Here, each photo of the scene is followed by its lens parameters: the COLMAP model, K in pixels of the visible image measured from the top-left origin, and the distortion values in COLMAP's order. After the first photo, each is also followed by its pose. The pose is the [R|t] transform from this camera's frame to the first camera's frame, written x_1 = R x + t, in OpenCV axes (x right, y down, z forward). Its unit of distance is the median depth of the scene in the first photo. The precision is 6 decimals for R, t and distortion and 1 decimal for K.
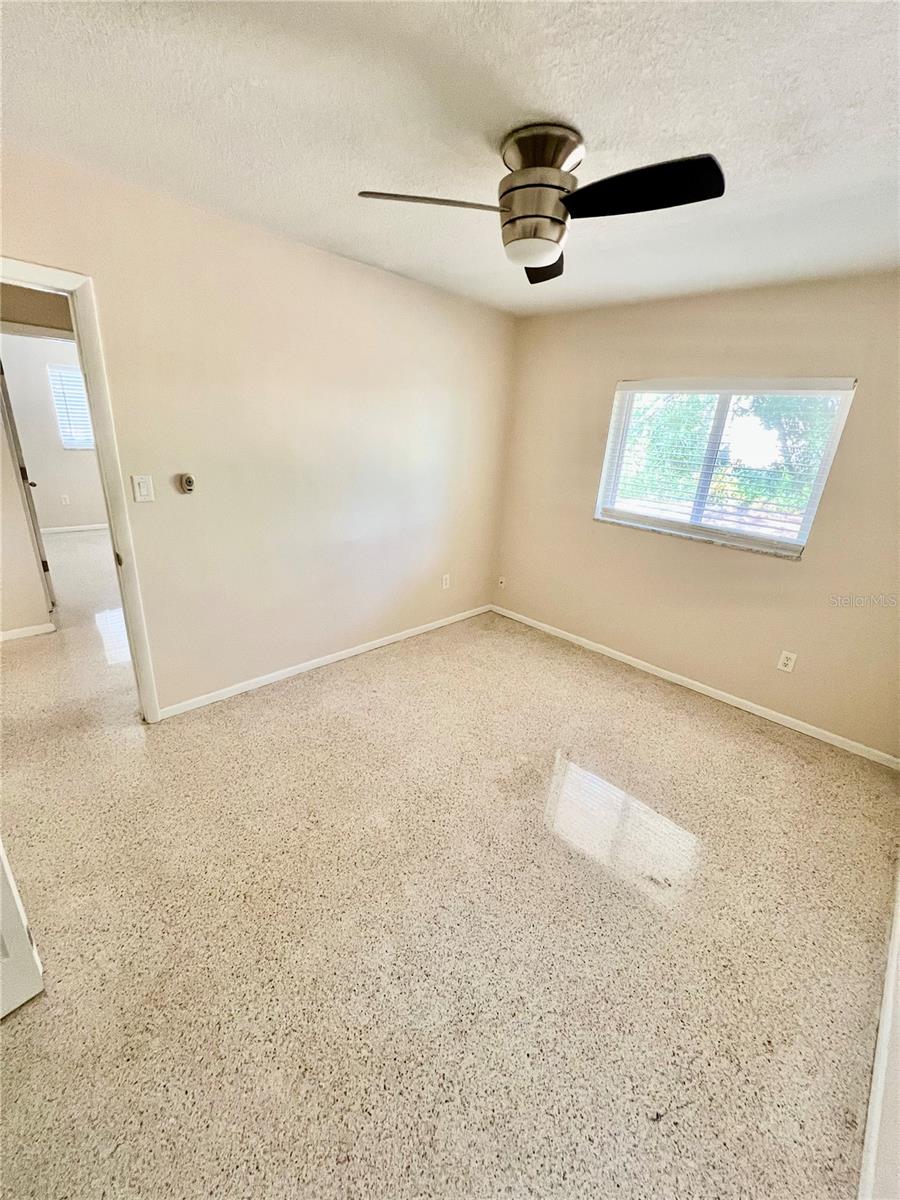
lens RADIAL K [[479.3, 0, 447.7], [0, 479.3, 603.5], [0, 0, 1]] dist [-0.001037, -0.000136]
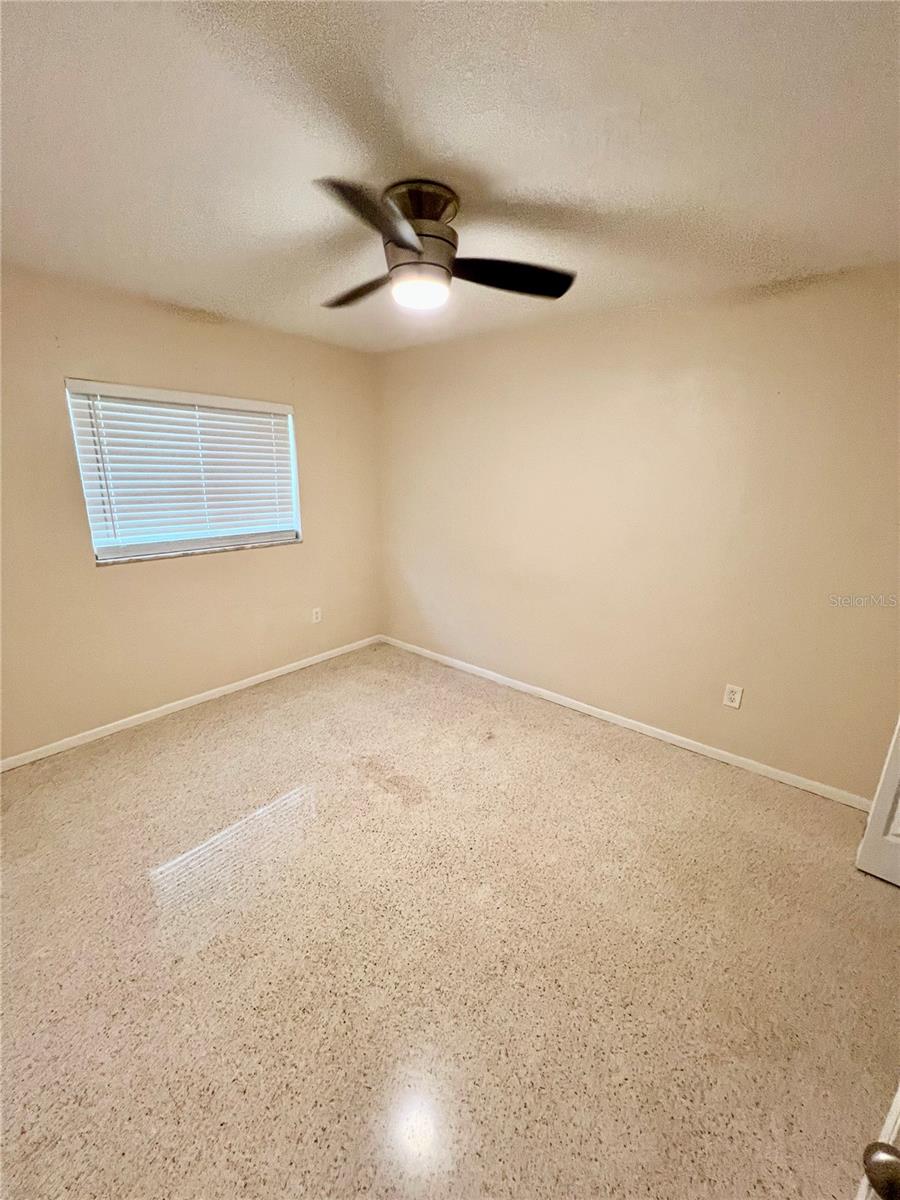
lens RADIAL K [[479.3, 0, 447.0], [0, 479.3, 599.5], [0, 0, 1]] dist [-0.001037, -0.000136]
pose [[-0.098051, -0.329197, 0.939157, -0.783723], [0.319002, 0.883510, 0.342997, -0.359027], [-0.942668, 0.333224, 0.018386, 0.849417]]
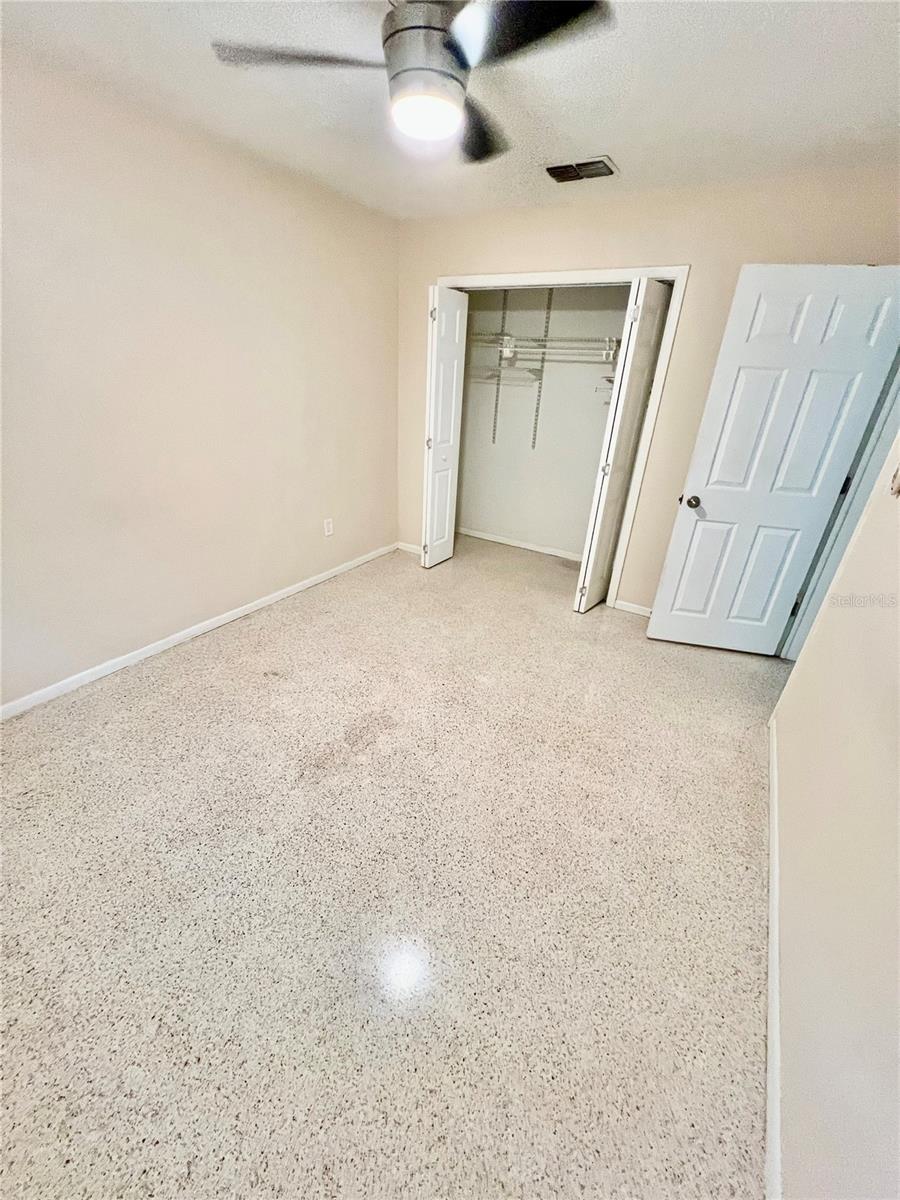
lens RADIAL K [[479.3, 0, 450.1], [0, 479.3, 601.9], [0, 0, 1]] dist [-0.001037, -0.000136]
pose [[-0.965644, 0.003415, -0.259845, 0.270274], [-0.185791, 0.690047, 0.699512, -0.550250], [0.181694, 0.723757, -0.665705, 1.654165]]
